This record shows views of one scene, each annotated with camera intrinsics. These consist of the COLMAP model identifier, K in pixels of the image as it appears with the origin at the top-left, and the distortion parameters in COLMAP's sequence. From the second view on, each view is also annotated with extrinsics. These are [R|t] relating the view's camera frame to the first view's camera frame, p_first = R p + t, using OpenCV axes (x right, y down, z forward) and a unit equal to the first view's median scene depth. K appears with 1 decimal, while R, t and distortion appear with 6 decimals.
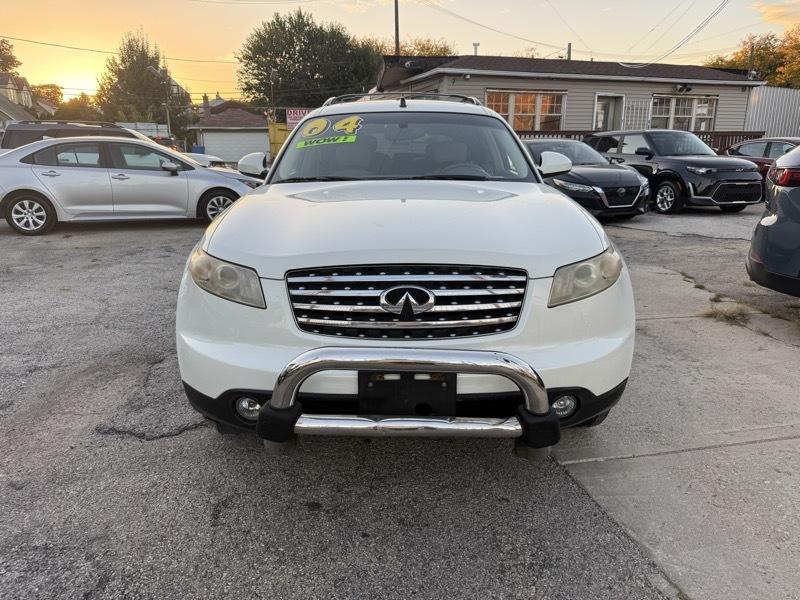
lens RADIAL K [[561.9, 0, 403.7], [0, 561.9, 296.1], [0, 0, 1]] dist [0.021098, -0.031187]
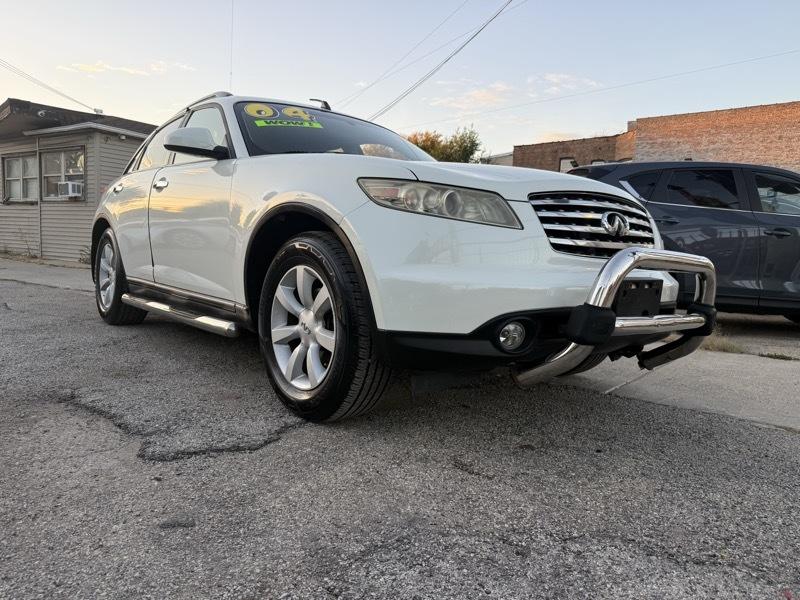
lens RADIAL K [[561.9, 0, 398.4], [0, 561.9, 305.5], [0, 0, 1]] dist [0.021098, -0.031187]
pose [[0.771451, -0.030357, 0.635564, -0.597444], [0.120511, 0.987754, -0.099096, 0.129636], [-0.624773, 0.153040, 0.765662, 0.235564]]
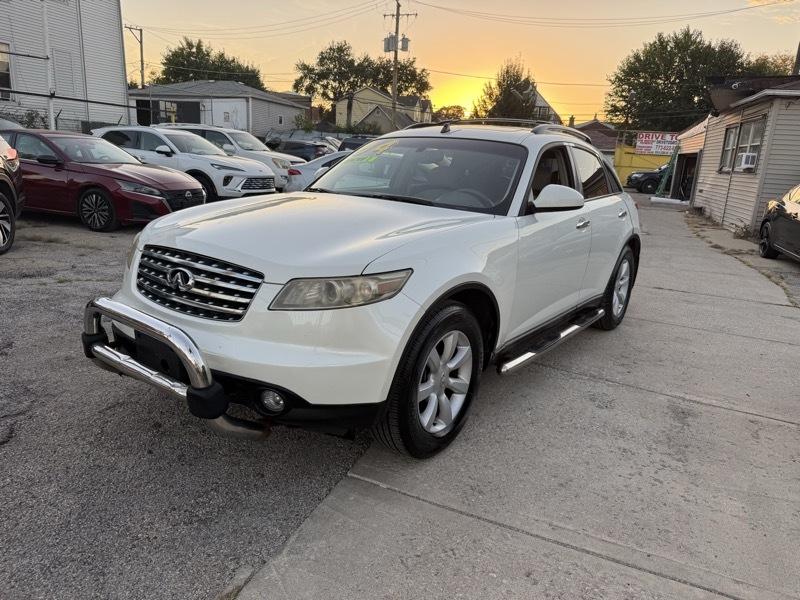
lens RADIAL K [[561.9, 0, 404.9], [0, 561.9, 296.8], [0, 0, 1]] dist [0.021098, -0.031187]
pose [[0.811648, 0.190946, -0.552056, 0.635631], [-0.209030, 0.977426, 0.030752, -0.056123], [0.545466, 0.090437, 0.833239, 0.117598]]
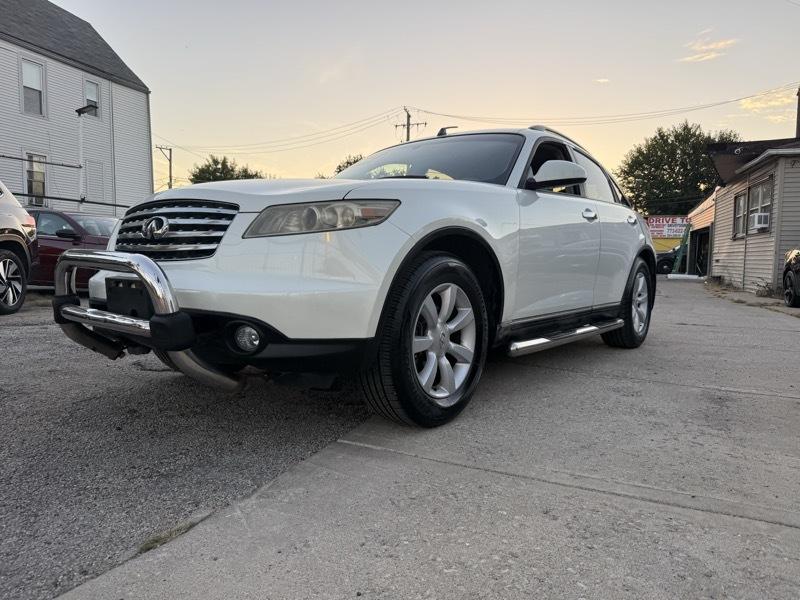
lens RADIAL K [[561.9, 0, 405.6], [0, 561.9, 303.4], [0, 0, 1]] dist [0.021098, -0.031187]
pose [[0.796169, 0.063509, -0.601732, 0.654450], [-0.173677, 0.976615, -0.126722, 0.126747], [0.579613, 0.205399, 0.788581, 0.217245]]
